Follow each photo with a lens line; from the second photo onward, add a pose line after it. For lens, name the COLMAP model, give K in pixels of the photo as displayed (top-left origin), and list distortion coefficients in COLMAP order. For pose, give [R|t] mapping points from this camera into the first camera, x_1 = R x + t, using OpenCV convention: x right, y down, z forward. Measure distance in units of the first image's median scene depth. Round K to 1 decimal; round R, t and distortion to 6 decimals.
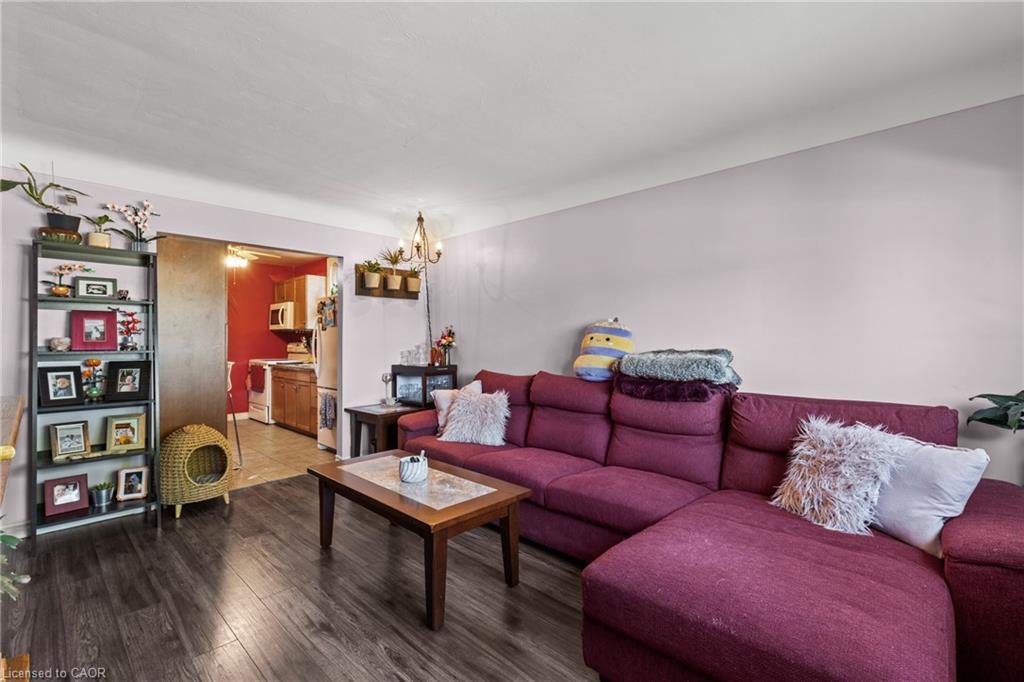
lens RADIAL K [[454.4, 0, 503.6], [0, 454.4, 339.0], [0, 0, 1]] dist [0.000454, -0.000895]
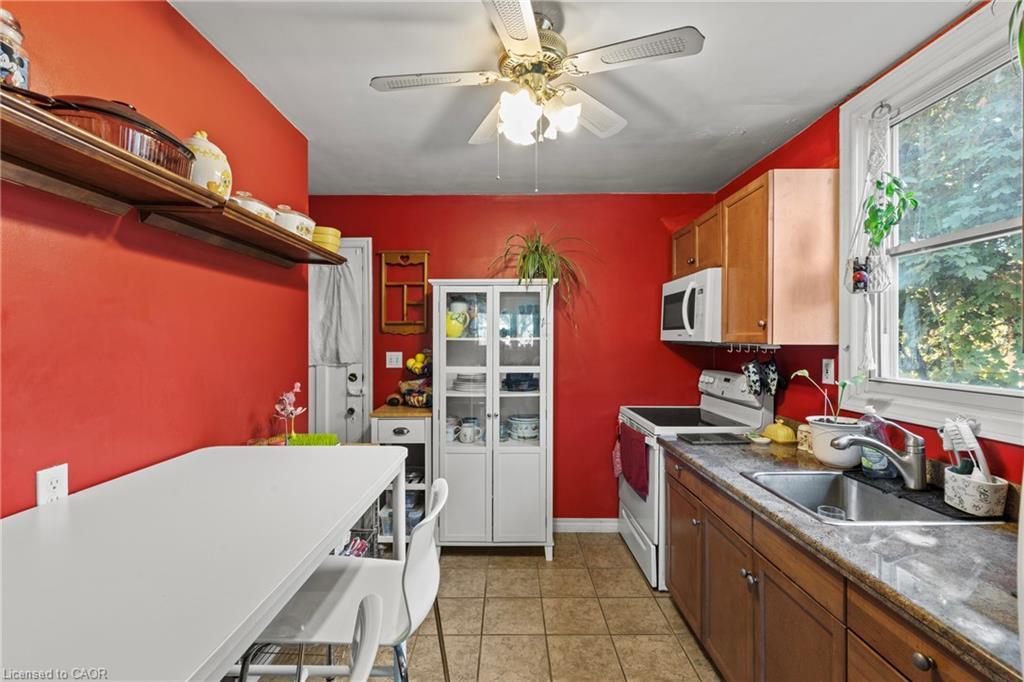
lens RADIAL K [[462.3, 0, 506.3], [0, 462.3, 340.8], [0, 0, 1]] dist [0.002454, 0.000334]
pose [[0.692239, 0.005083, -0.721650, -0.642699], [0.003600, 0.999938, 0.010497, -0.056275], [0.721659, -0.009865, 0.692178, 1.264761]]
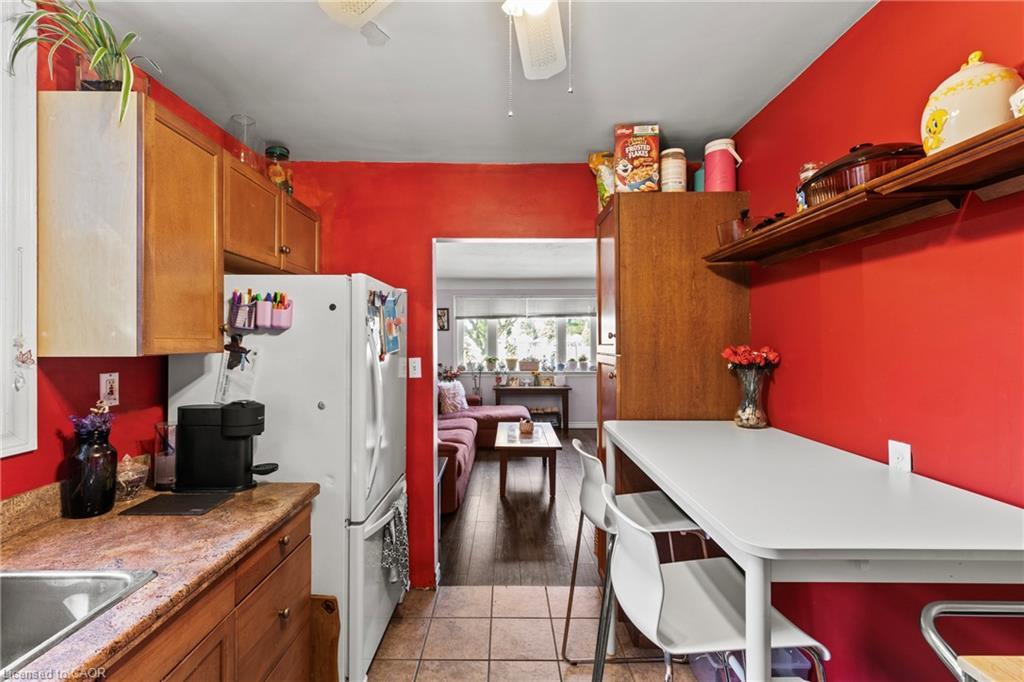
lens RADIAL K [[454.4, 0, 503.6], [0, 454.4, 339.0], [0, 0, 1]] dist [0.000454, -0.000895]
pose [[-0.692281, 0.004885, 0.721612, -1.101266], [0.000226, 0.999979, -0.006552, -0.055192], [-0.721628, -0.004372, -0.692267, 1.748030]]
